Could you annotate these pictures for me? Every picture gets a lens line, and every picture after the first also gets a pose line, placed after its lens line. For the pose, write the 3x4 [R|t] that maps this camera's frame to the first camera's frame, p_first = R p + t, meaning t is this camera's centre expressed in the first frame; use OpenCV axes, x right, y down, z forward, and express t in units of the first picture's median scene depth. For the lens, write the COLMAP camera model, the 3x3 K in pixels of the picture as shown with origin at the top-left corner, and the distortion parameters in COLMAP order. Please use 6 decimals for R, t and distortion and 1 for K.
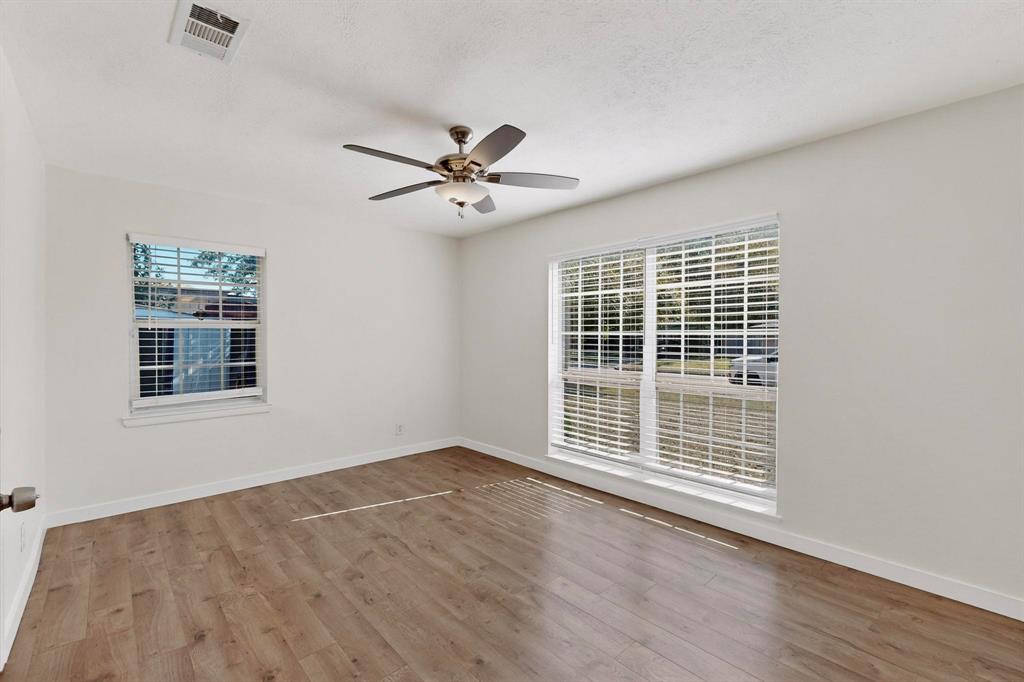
lens RADIAL K [[445.1, 0, 511.2], [0, 445.1, 338.2], [0, 0, 1]] dist [0.002678, -0.000247]
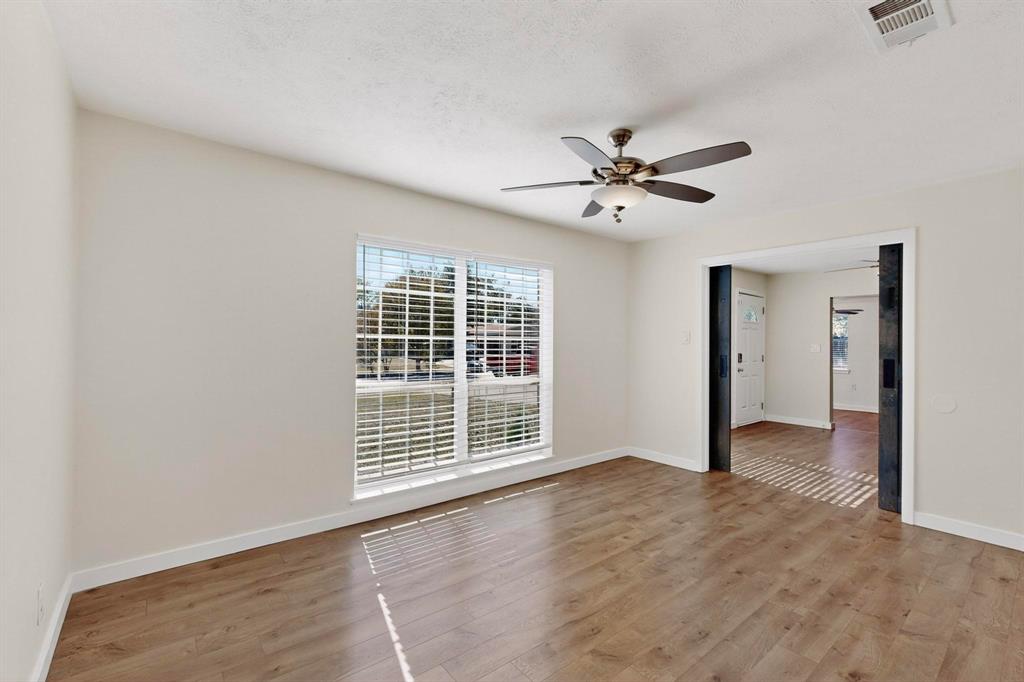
lens RADIAL K [[445.1, 0, 510.8], [0, 445.1, 344.7], [0, 0, 1]] dist [0.002678, -0.000247]
pose [[0.056022, -0.007320, 0.998403, -0.768095], [-0.010526, 0.999913, 0.007922, -0.005569], [-0.998374, -0.010952, 0.055940, 0.828200]]
